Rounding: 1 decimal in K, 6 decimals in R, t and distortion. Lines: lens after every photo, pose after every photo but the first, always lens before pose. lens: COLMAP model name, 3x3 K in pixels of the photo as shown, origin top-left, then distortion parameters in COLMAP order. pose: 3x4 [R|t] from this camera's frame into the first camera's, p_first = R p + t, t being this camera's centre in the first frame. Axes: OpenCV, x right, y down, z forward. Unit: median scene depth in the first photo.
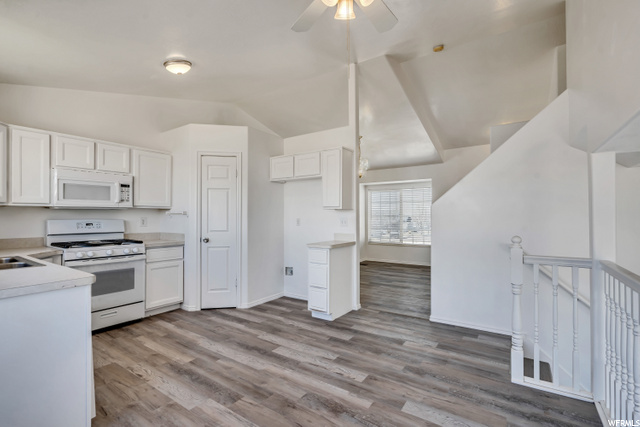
lens RADIAL K [[296.3, 0, 318.0], [0, 296.3, 213.8], [0, 0, 1]] dist [-0.009124, 0.001354]
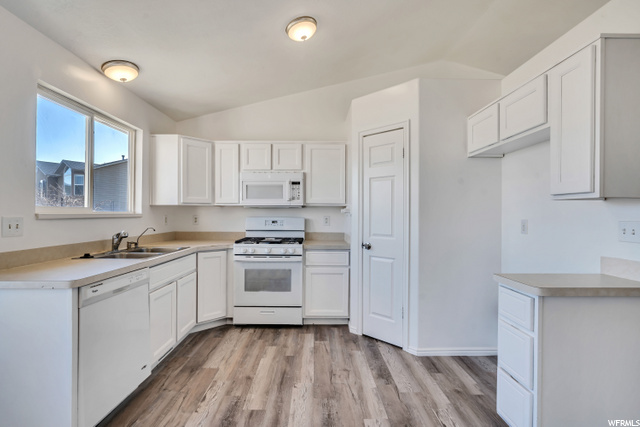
lens RADIAL K [[296.3, 0, 318.0], [0, 296.3, 213.8], [0, 0, 1]] dist [-0.009124, 0.001354]
pose [[0.576693, 0.001971, -0.816959, 0.193011], [0.001584, 0.999993, 0.003530, 0.002633], [0.816959, -0.003329, 0.576686, 0.511100]]
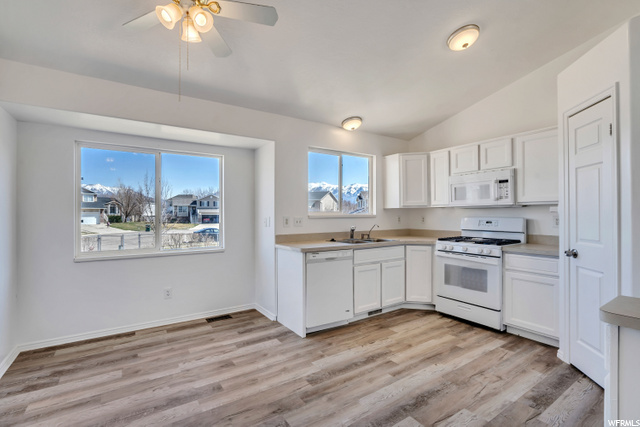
lens RADIAL K [[296.3, 0, 318.0], [0, 296.3, 213.8], [0, 0, 1]] dist [-0.009124, 0.001354]
pose [[-0.369038, -0.000495, -0.929414, 0.423847], [0.011663, 0.999919, -0.005164, 0.004080], [0.929341, -0.012746, -0.369003, 0.826573]]
